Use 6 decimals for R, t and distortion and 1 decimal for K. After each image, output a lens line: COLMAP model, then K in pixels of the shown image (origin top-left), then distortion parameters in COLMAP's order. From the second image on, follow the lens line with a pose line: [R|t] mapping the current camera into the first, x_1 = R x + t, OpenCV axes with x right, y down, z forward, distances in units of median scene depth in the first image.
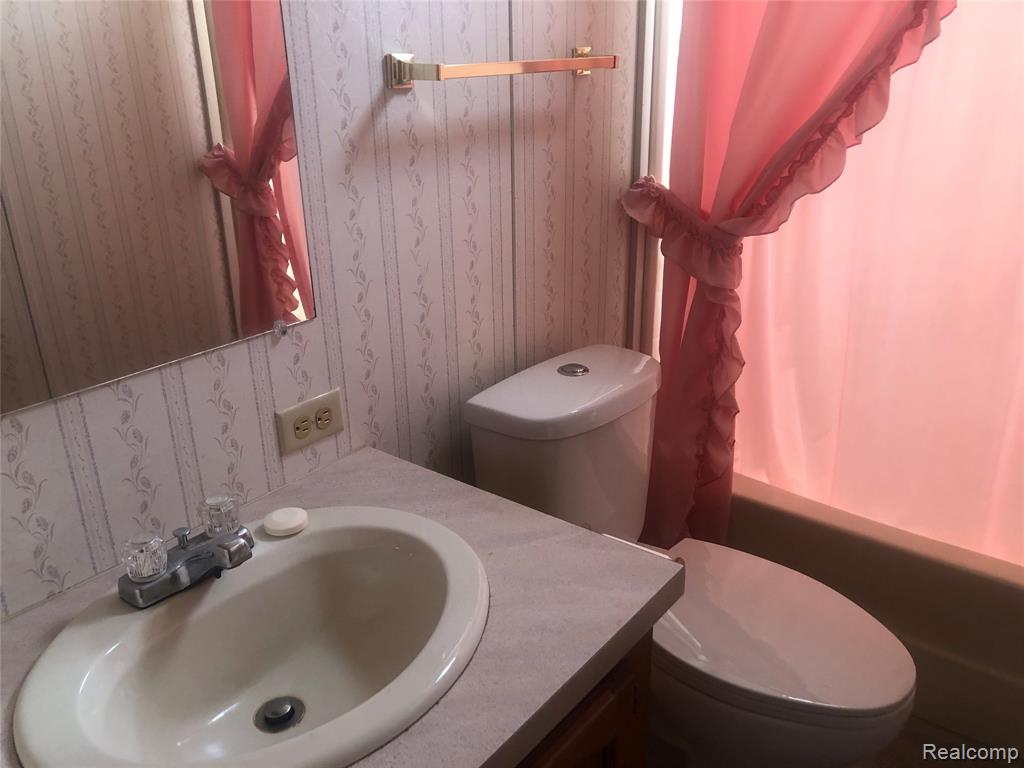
lens RADIAL K [[832.1, 0, 512.0], [0, 832.1, 384.0], [0, 0, 1]] dist [0.048579, -0.062315]
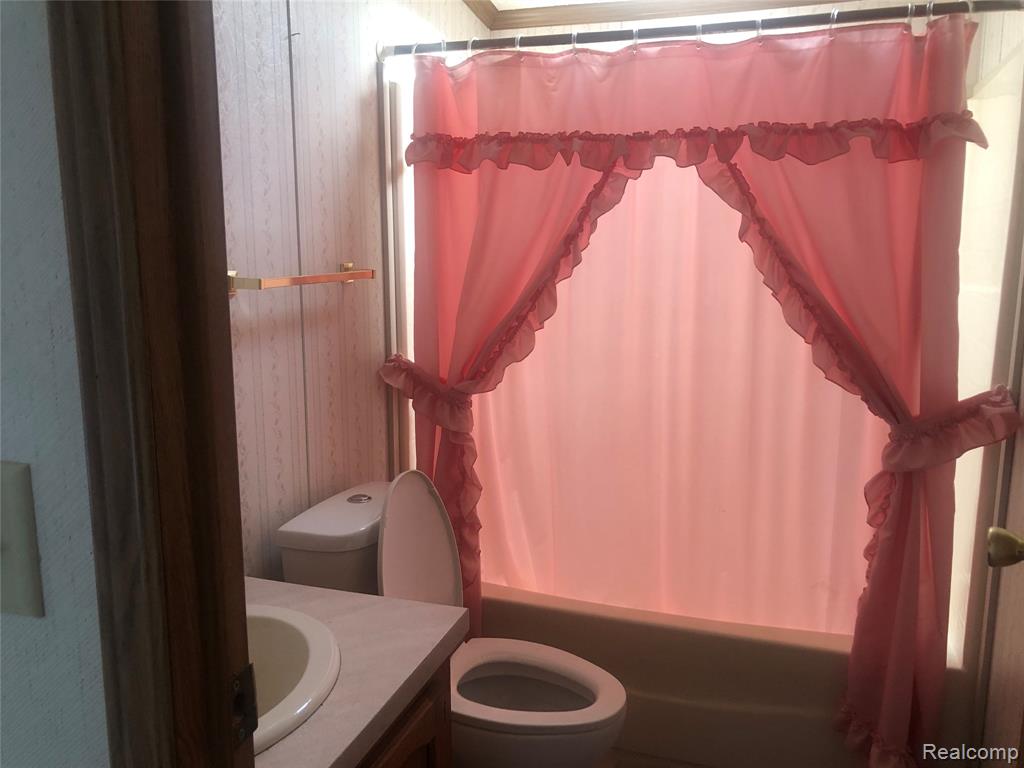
lens RADIAL K [[832.1, 0, 512.0], [0, 832.1, 384.0], [0, 0, 1]] dist [0.048579, -0.062315]
pose [[0.939746, -0.040107, 0.339512, -0.125174], [0.111653, 0.974644, -0.193913, 0.079689], [-0.323126, 0.220137, 0.920396, -0.282229]]
